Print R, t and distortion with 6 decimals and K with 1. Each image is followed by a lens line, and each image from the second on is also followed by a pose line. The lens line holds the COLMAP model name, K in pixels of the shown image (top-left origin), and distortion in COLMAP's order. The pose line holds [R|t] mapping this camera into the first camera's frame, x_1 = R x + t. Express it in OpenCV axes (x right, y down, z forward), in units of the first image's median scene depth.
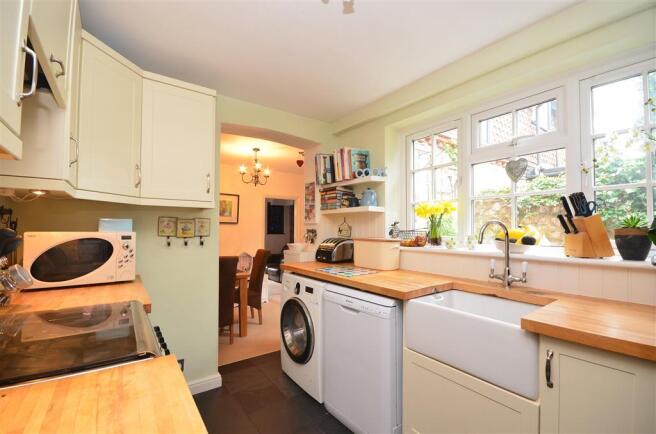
lens RADIAL K [[288.9, 0, 329.0], [0, 288.9, 219.0], [0, 0, 1]] dist [-0.001957, -0.002402]
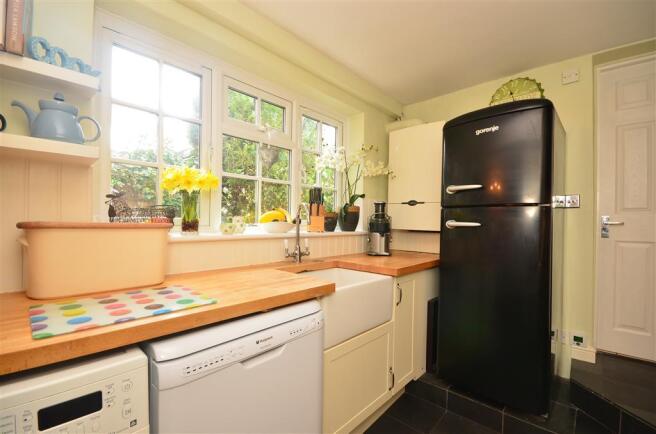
lens RADIAL K [[288.9, 0, 328.5], [0, 288.9, 219.1], [0, 0, 1]] dist [-0.001957, -0.002402]
pose [[-0.179104, 0.006066, 0.983812, -0.493395], [-0.041086, 0.999063, -0.013640, 0.074668], [-0.982972, -0.042864, -0.178686, 1.052713]]
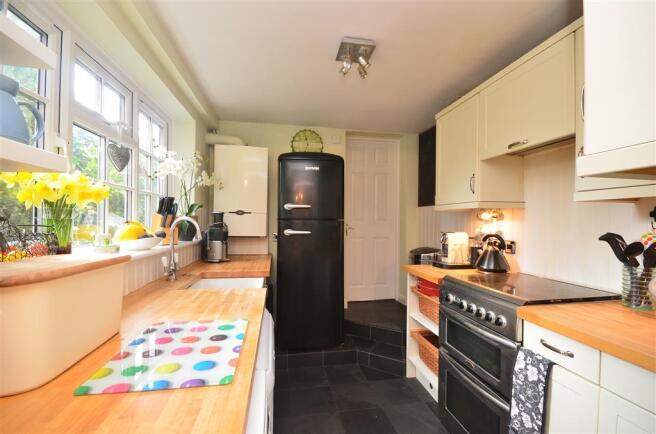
lens RADIAL K [[288.9, 0, 329.9], [0, 288.9, 218.7], [0, 0, 1]] dist [-0.001957, -0.002402]
pose [[-0.896260, -0.002959, 0.443520, -0.356139], [-0.018824, 0.999331, -0.031371, 0.036044], [-0.443130, -0.036465, -0.895715, 1.599161]]
